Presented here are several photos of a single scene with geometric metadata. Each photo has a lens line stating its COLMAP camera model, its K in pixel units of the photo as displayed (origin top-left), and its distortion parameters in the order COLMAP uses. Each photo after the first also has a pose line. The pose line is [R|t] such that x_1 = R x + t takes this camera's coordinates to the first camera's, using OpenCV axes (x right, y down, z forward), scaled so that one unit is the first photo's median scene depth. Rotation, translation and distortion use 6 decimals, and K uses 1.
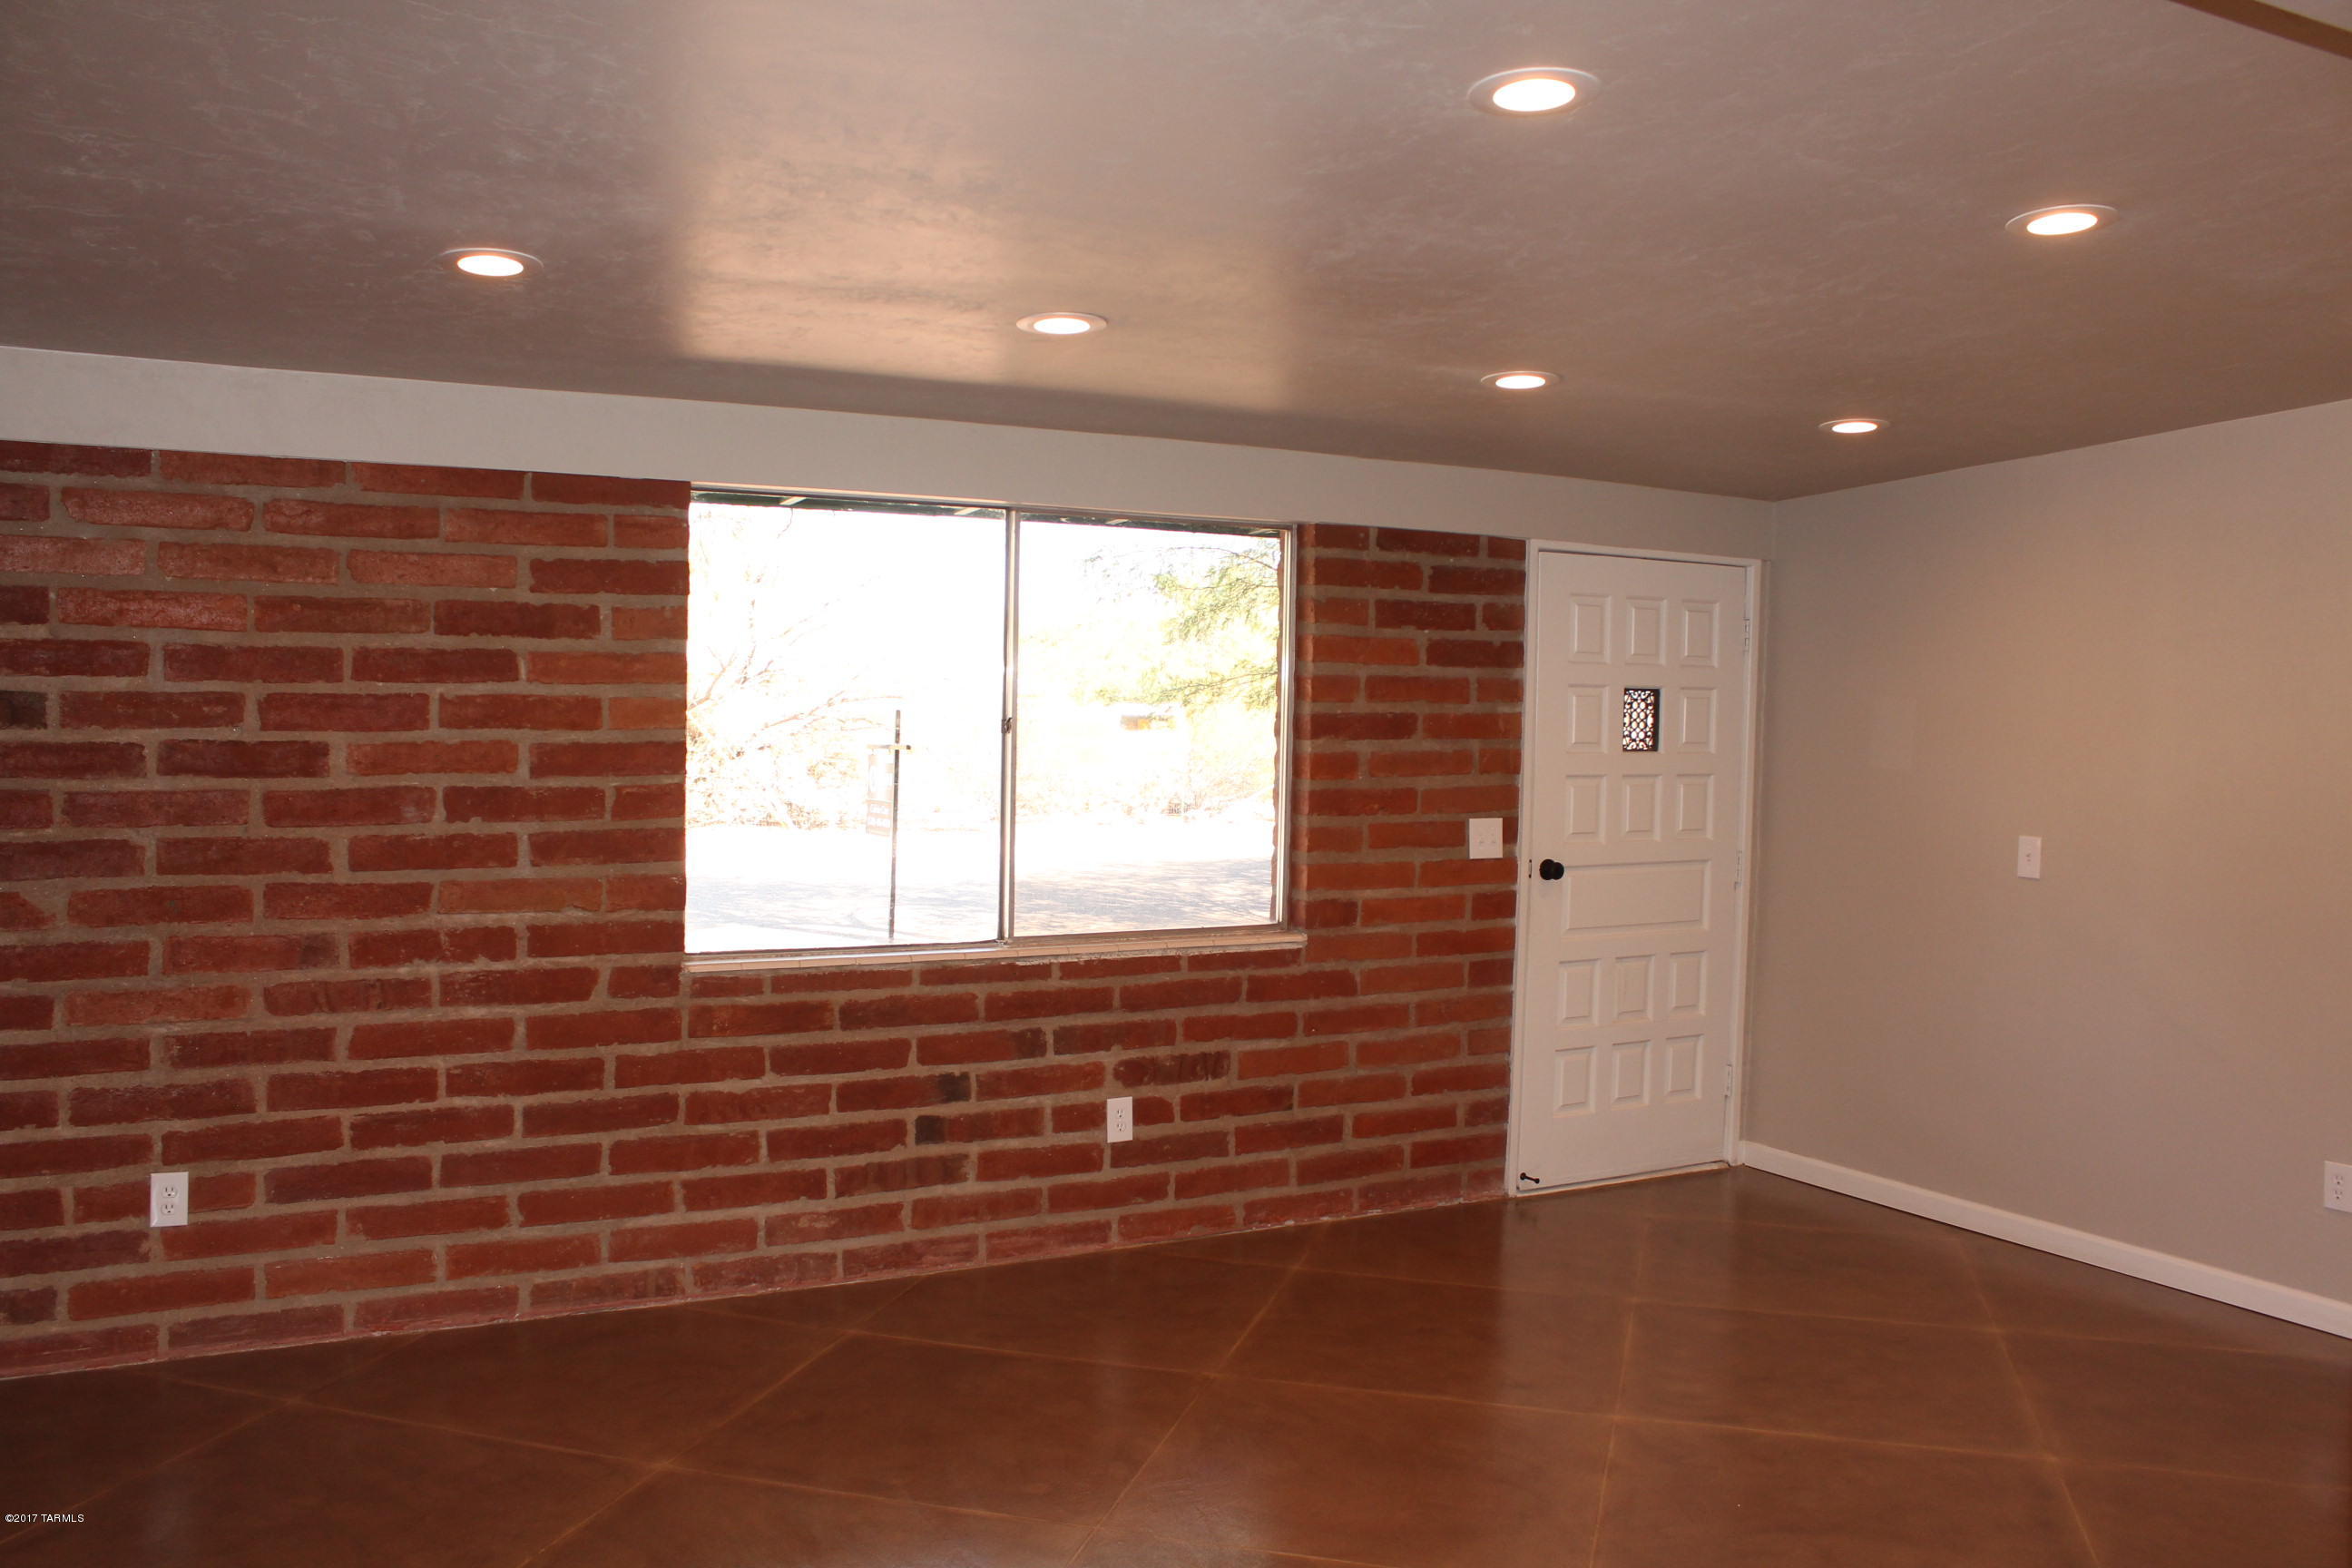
lens RADIAL K [[2007.1, 0, 1166.1], [0, 2007.1, 792.2], [0, 0, 1]] dist [-0.164625, 0.150521]
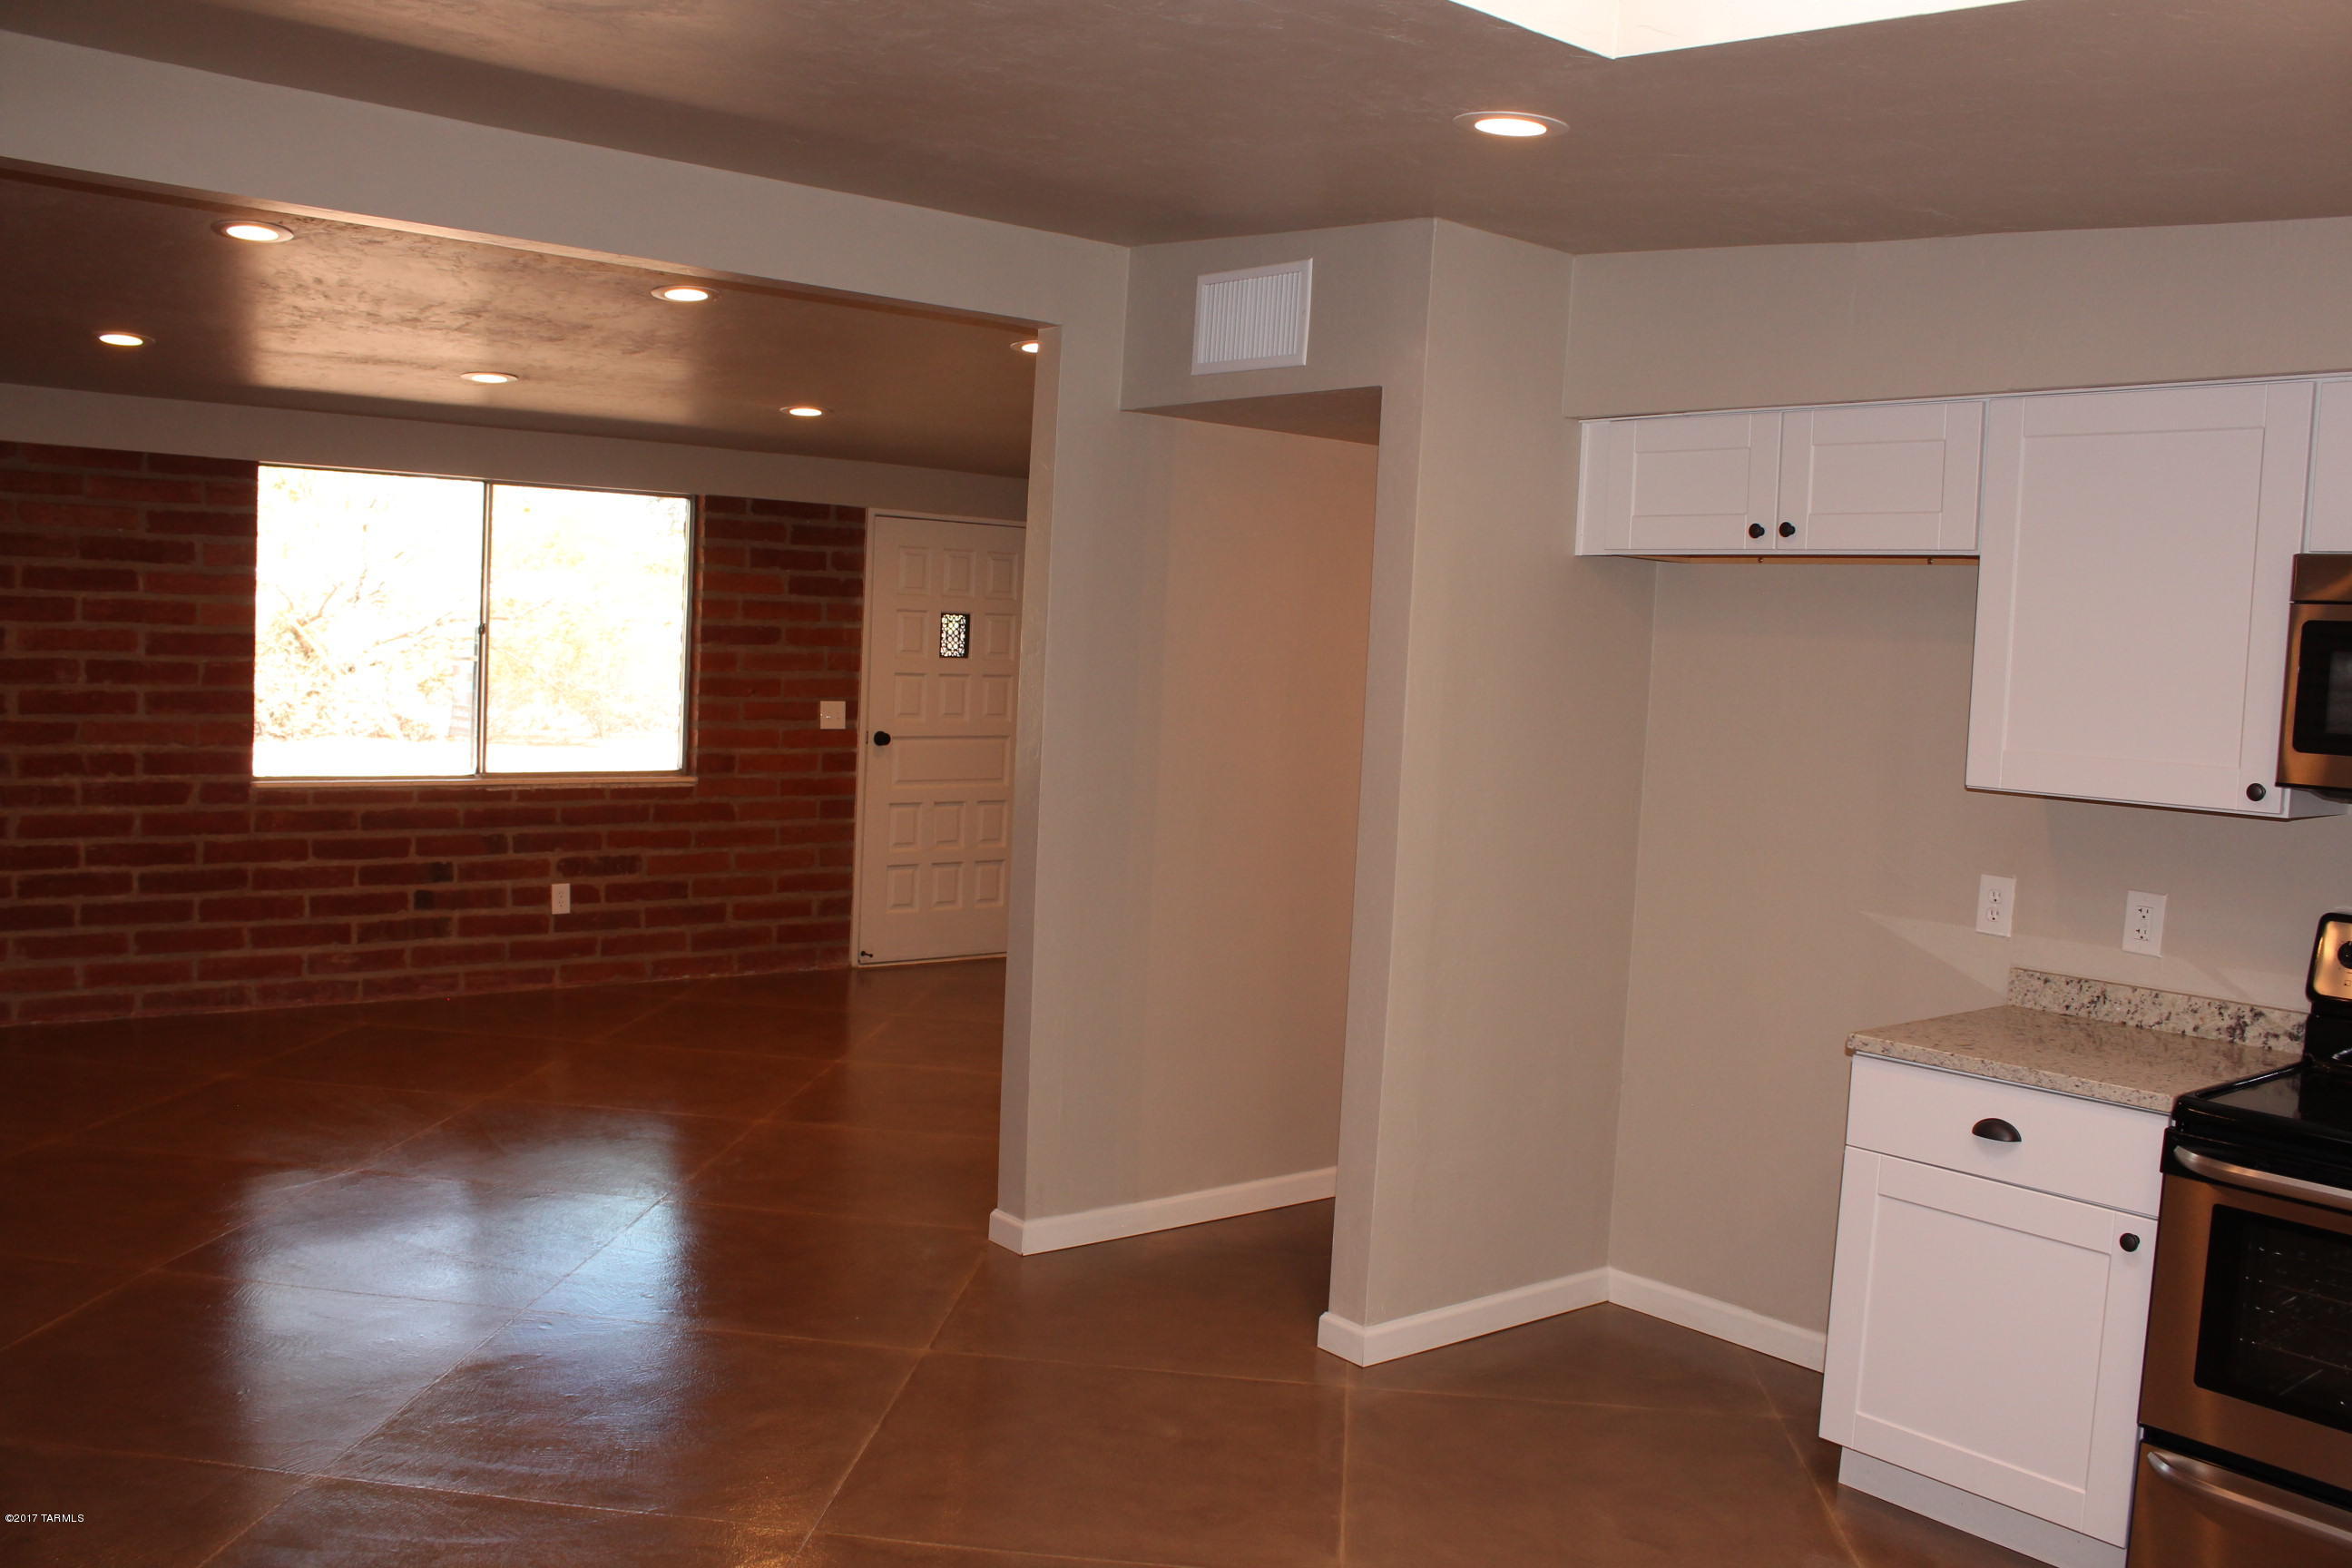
lens RADIAL K [[2007.1, 0, 1166.1], [0, 2007.1, 792.2], [0, 0, 1]] dist [-0.164625, 0.150521]
pose [[0.984466, 0.010799, 0.175242, 0.163780], [-0.016637, 0.999353, 0.031882, 0.032389], [-0.174784, -0.034302, 0.984009, -0.521492]]
